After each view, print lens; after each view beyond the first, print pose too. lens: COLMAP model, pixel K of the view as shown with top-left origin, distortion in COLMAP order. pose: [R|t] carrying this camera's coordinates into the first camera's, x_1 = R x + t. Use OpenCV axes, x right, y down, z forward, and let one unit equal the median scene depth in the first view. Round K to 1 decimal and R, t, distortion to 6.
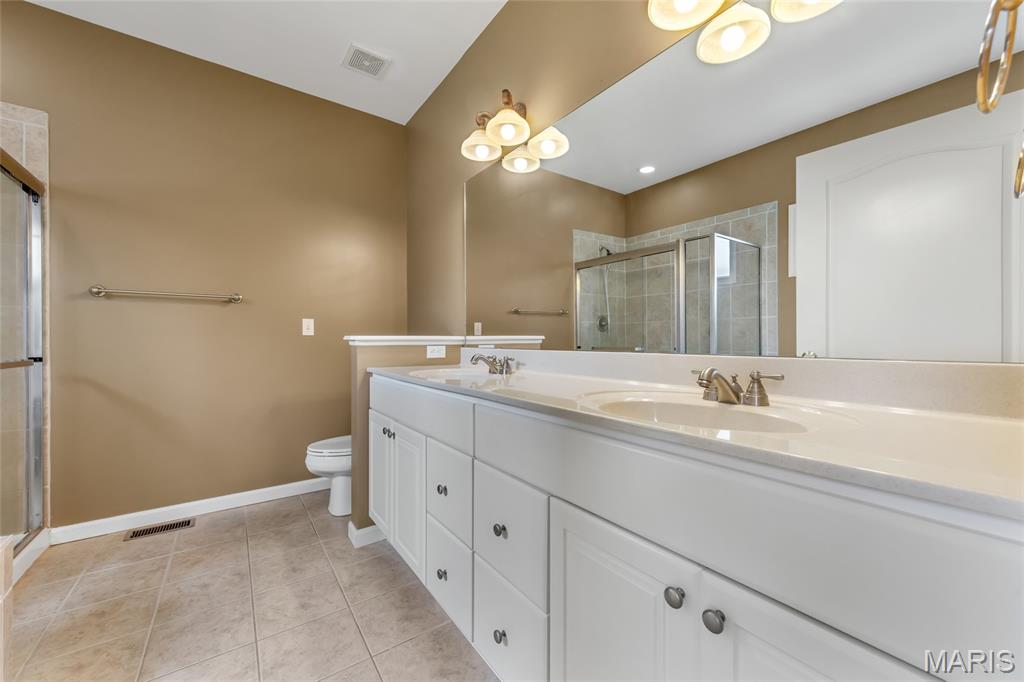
lens RADIAL K [[396.7, 0, 514.2], [0, 396.7, 340.3], [0, 0, 1]] dist [0.008373, -0.000724]
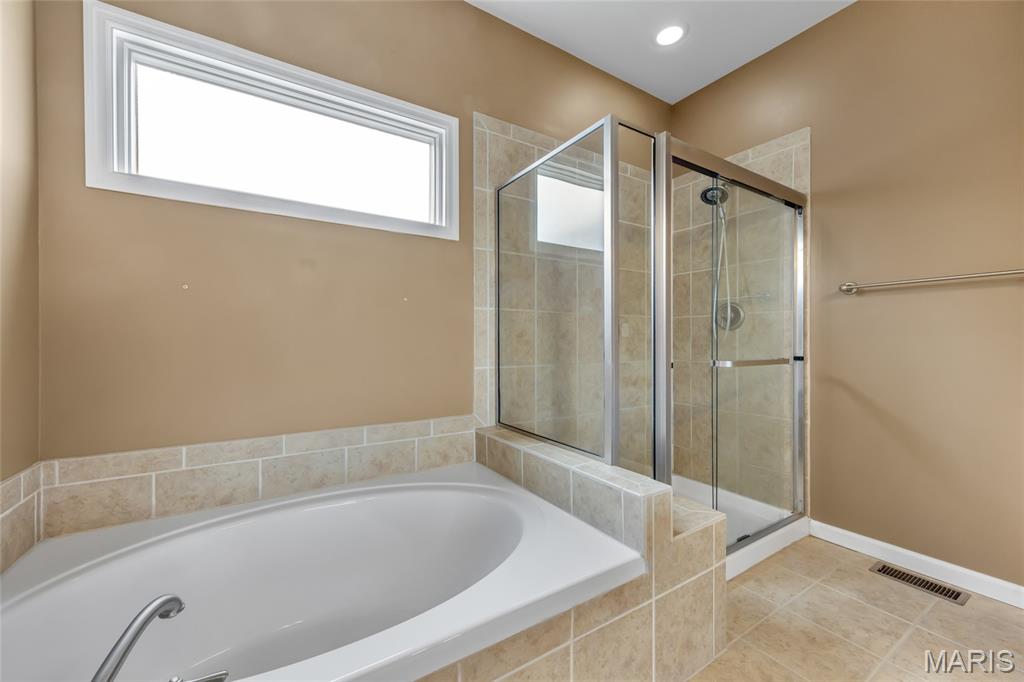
lens RADIAL K [[396.7, 0, 513.7], [0, 396.7, 344.6], [0, 0, 1]] dist [0.008373, -0.000724]
pose [[-0.056260, 0.003949, -0.998408, -0.062863], [0.001096, 0.999992, 0.003893, 0.005259], [0.998416, -0.000875, -0.056264, 0.278746]]
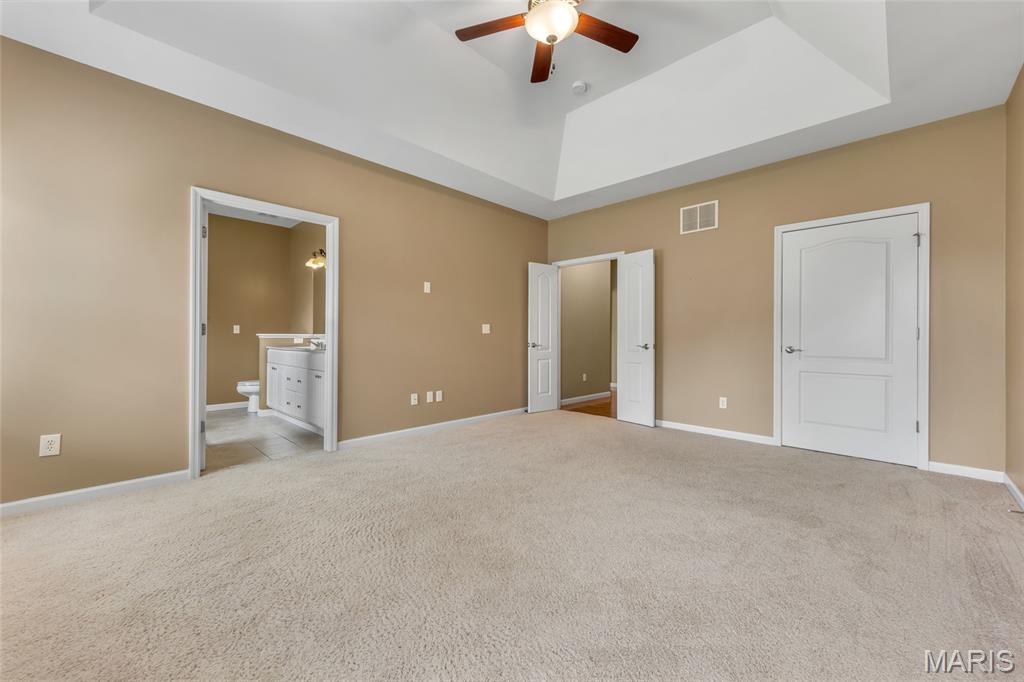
lens RADIAL K [[396.7, 0, 512.6], [0, 396.7, 342.6], [0, 0, 1]] dist [0.008373, -0.000724]
pose [[0.988469, 0.000687, 0.151424, 1.129917], [-0.001502, 0.999985, 0.005264, 0.040661], [-0.151418, -0.005431, 0.988455, -2.457357]]
